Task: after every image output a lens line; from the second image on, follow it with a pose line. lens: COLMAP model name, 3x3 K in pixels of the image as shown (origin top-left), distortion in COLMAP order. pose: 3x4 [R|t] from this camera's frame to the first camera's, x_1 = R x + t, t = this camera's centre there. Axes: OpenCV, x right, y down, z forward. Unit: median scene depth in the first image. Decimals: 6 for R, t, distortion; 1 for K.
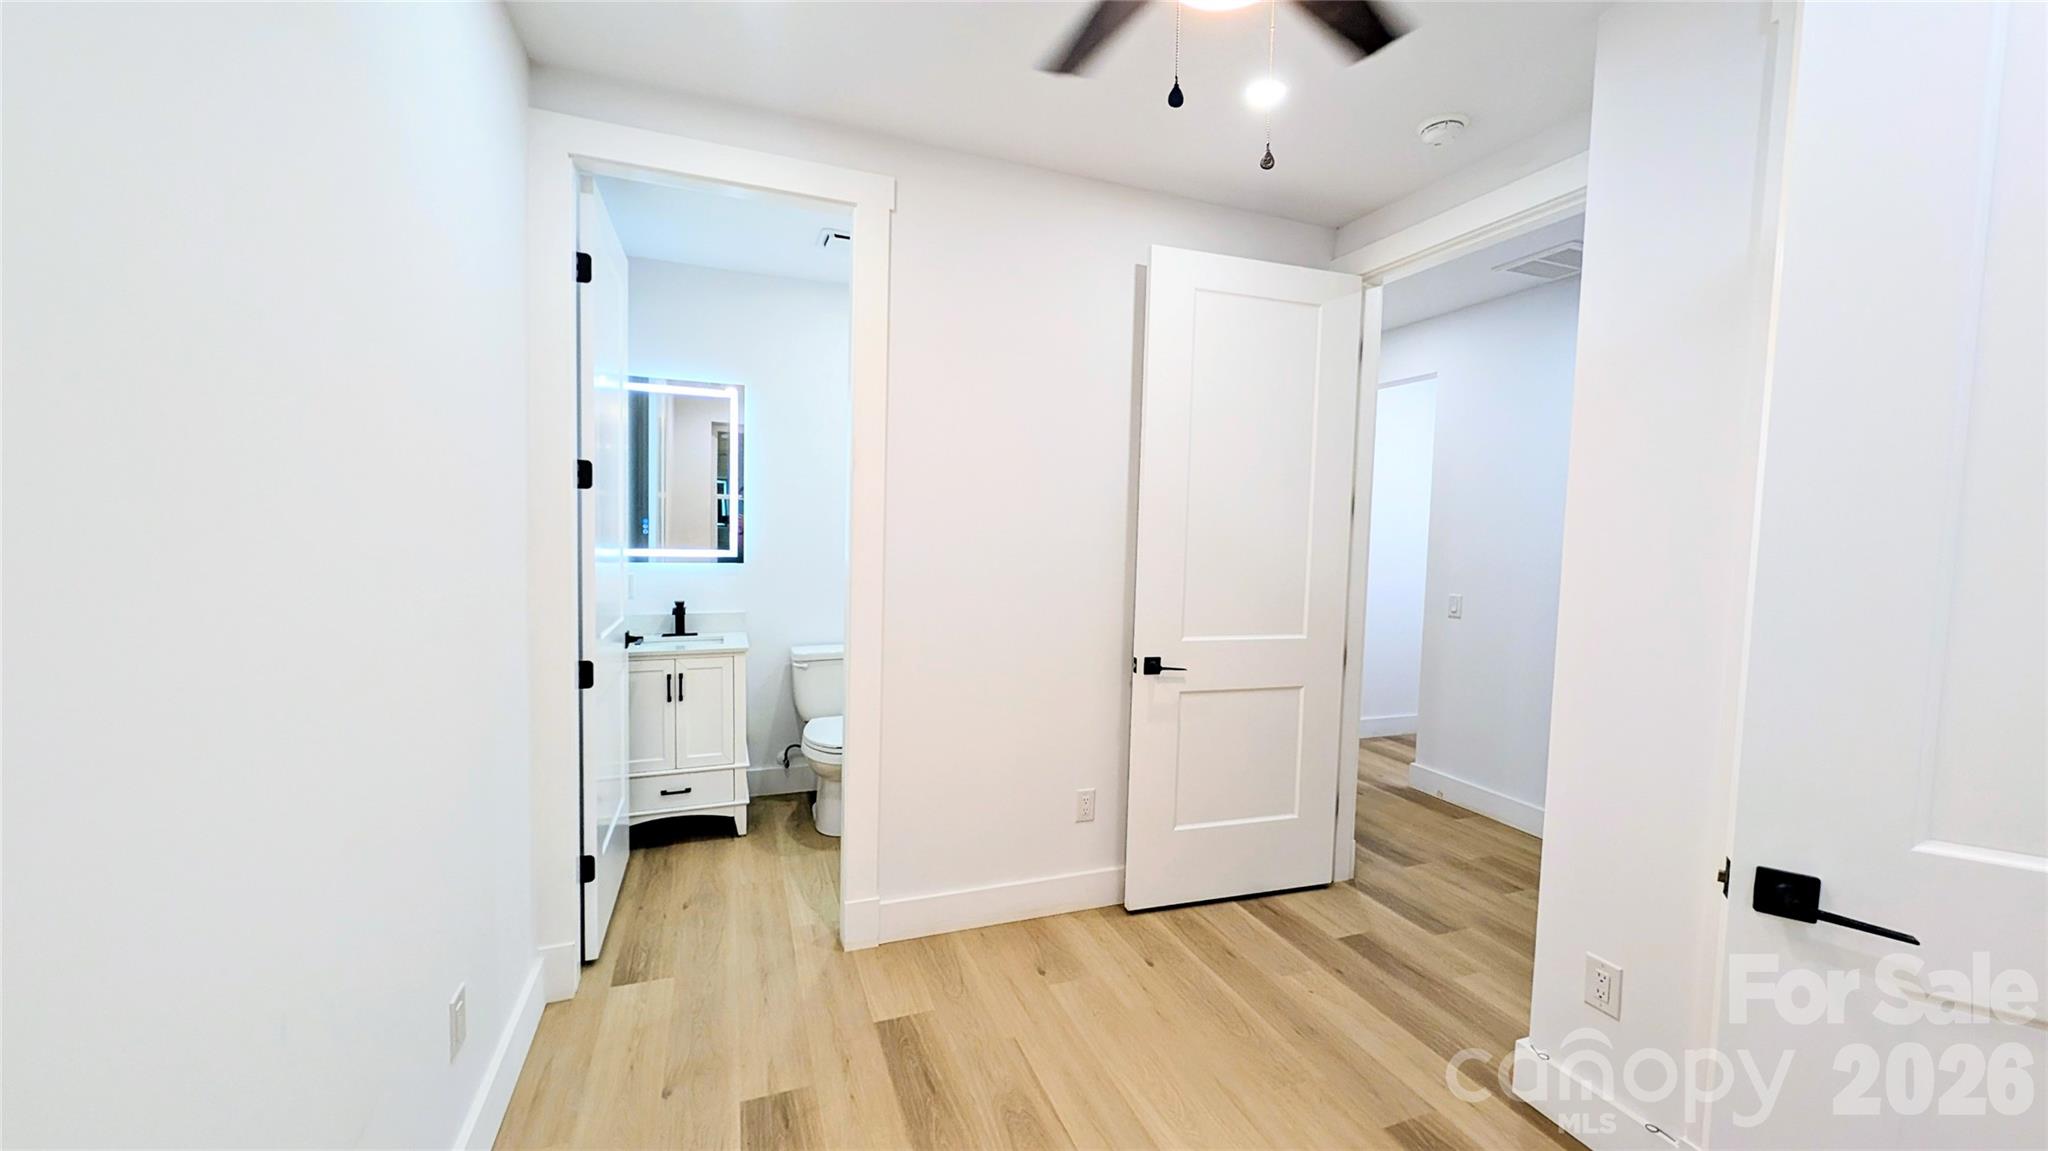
lens RADIAL K [[742.8, 0, 1024.0], [0, 742.8, 575.5], [0, 0, 1]] dist [-0.000339, 0.000001]
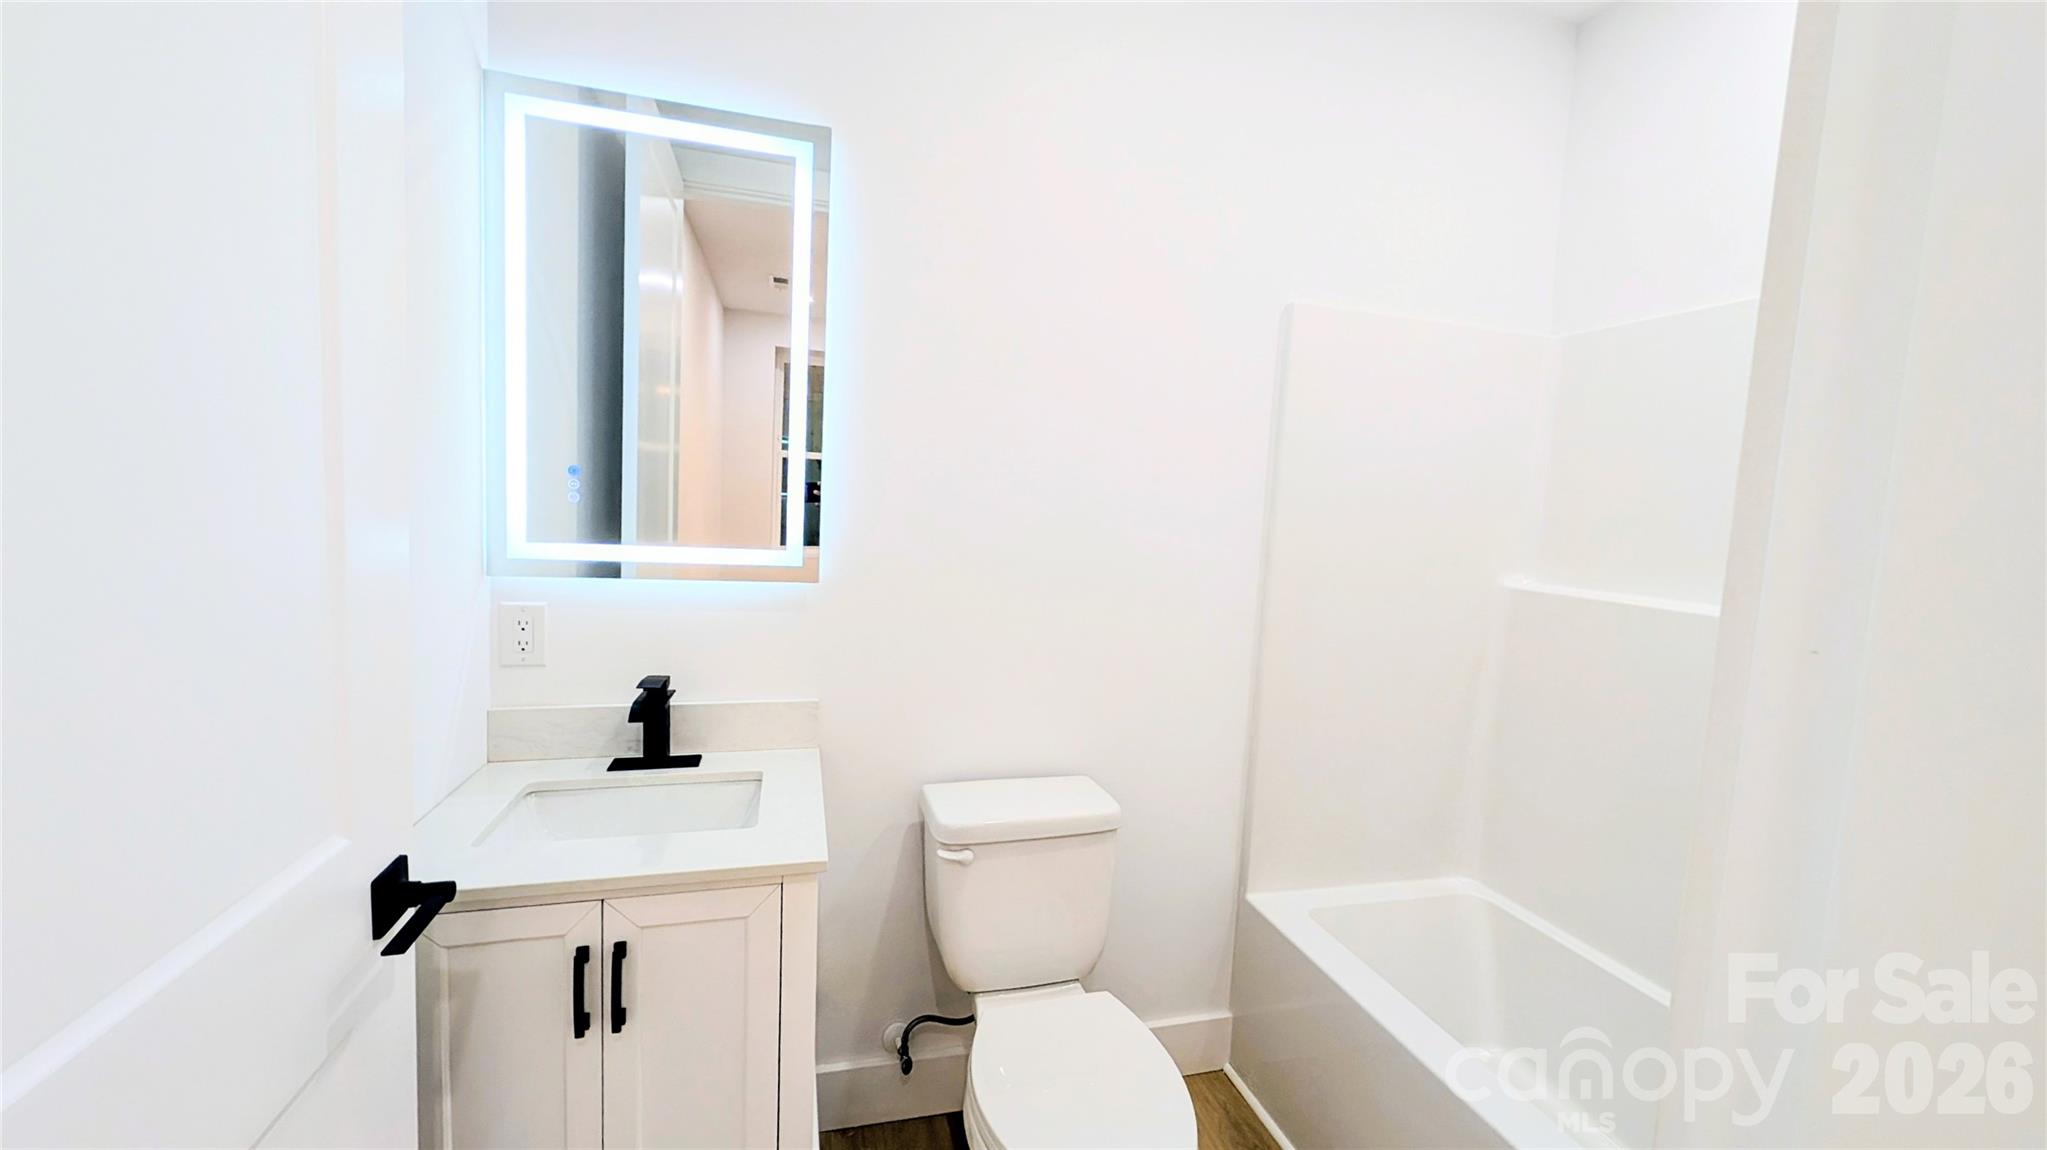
lens RADIAL K [[742.5, 0, 1023.5], [0, 742.5, 575.0], [0, 0, 1]] dist [-0.000339, 0.000001]
pose [[0.995907, 0.030092, -0.085230, -0.237310], [-0.028470, 0.999391, 0.020183, -0.033084], [0.085785, -0.017674, 0.996157, 0.622548]]
